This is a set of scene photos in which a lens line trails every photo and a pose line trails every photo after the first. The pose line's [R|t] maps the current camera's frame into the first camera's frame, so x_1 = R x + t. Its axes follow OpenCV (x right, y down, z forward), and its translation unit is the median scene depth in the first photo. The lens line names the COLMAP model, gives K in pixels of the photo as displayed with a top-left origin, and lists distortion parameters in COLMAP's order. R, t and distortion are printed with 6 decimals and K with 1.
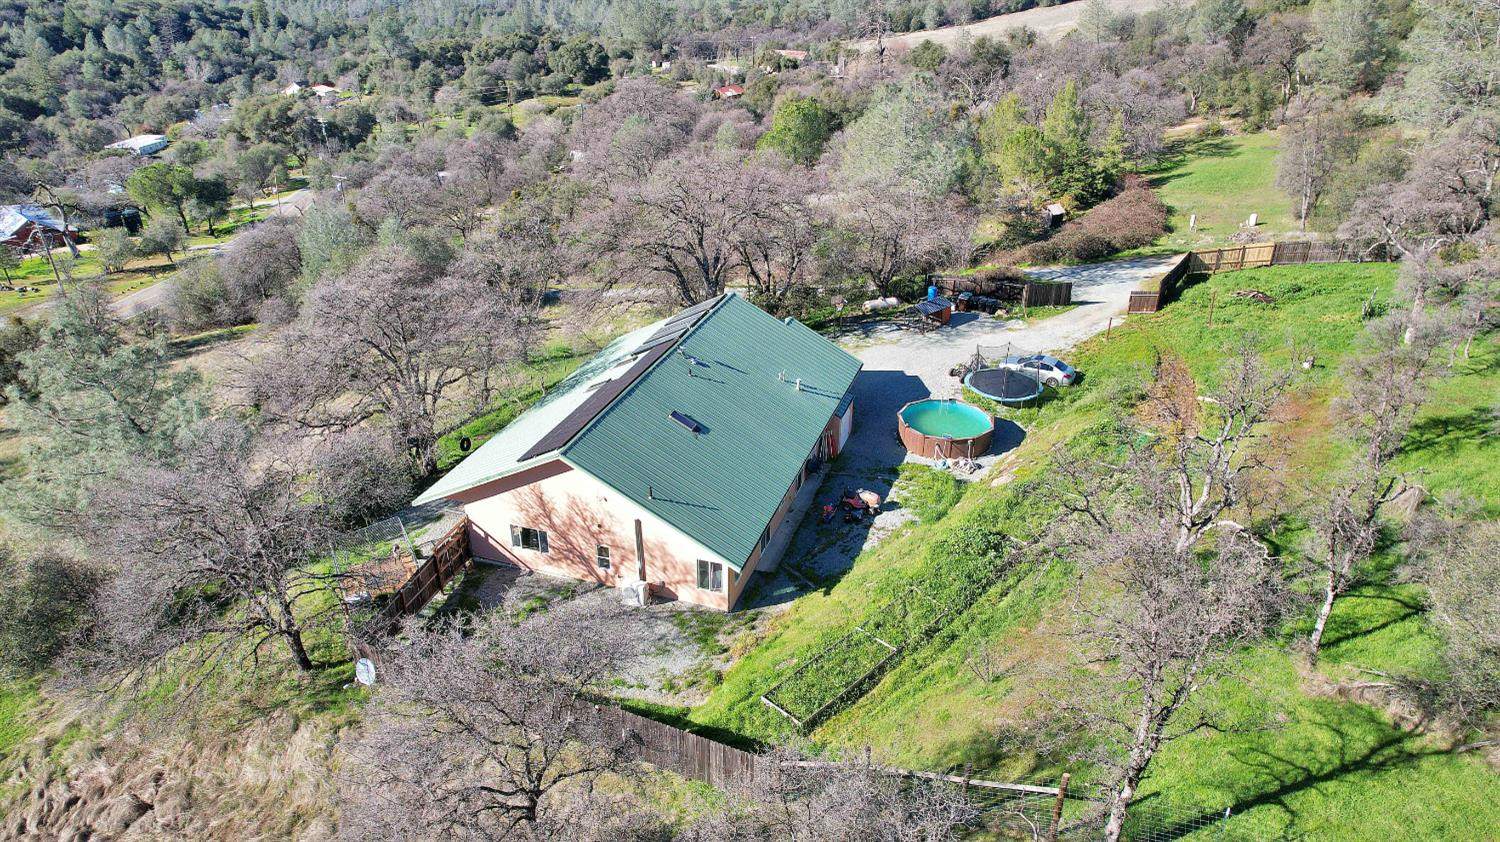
lens RADIAL K [[994.5, 0, 755.0], [0, 994.5, 421.7], [0, 0, 1]] dist [-0.028314, 0.008341]
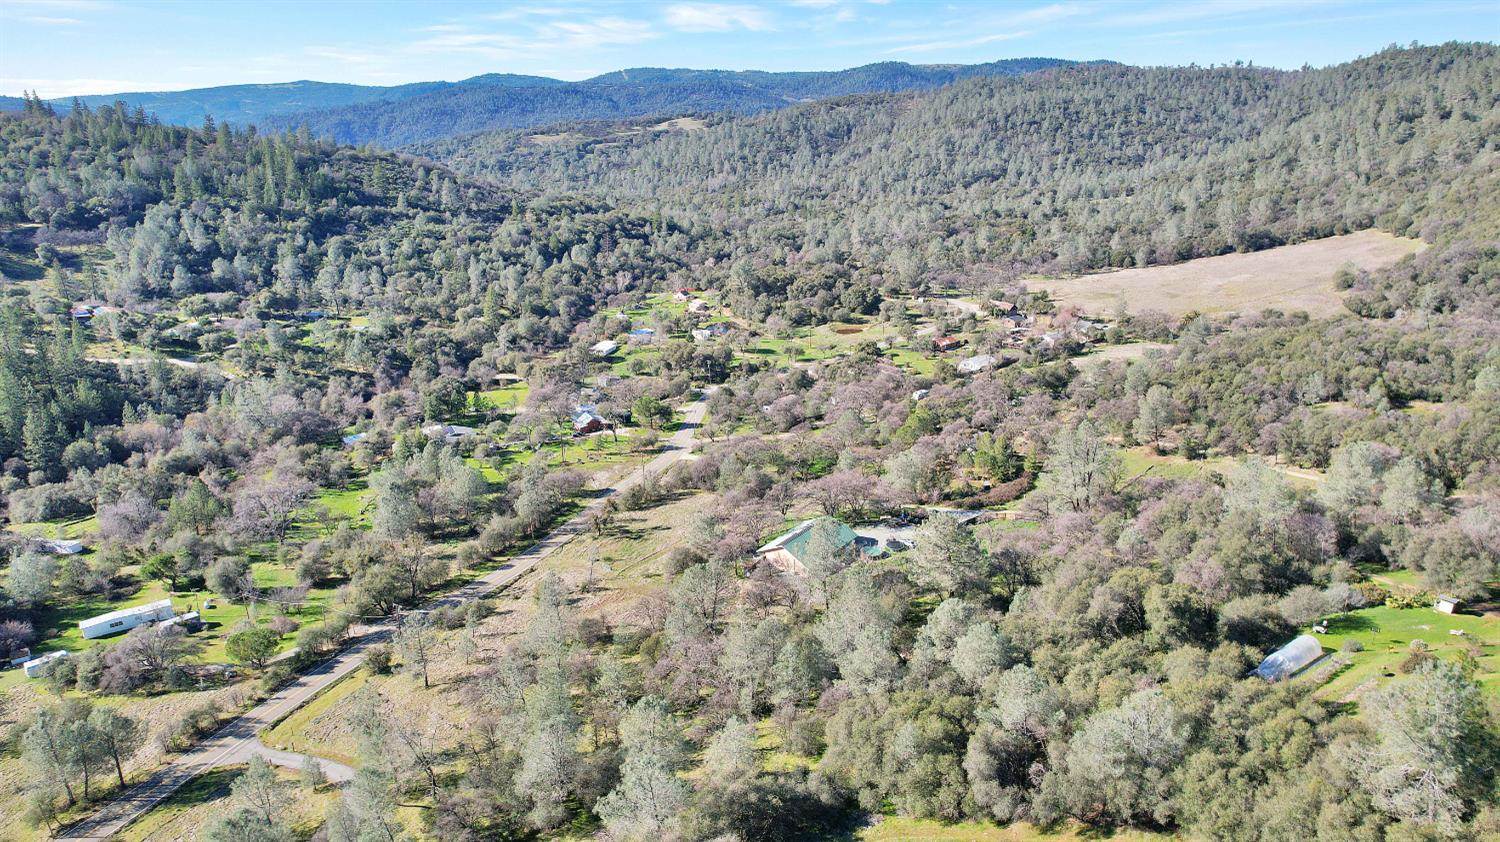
lens RADIAL K [[994.5, 0, 746.5], [0, 994.5, 419.6], [0, 0, 1]] dist [-0.028314, 0.008341]
pose [[0.949757, 0.100498, -0.296413, 0.124009], [-0.134170, 0.986348, -0.095483, -0.011146], [0.282771, 0.130455, 0.950275, -0.463777]]
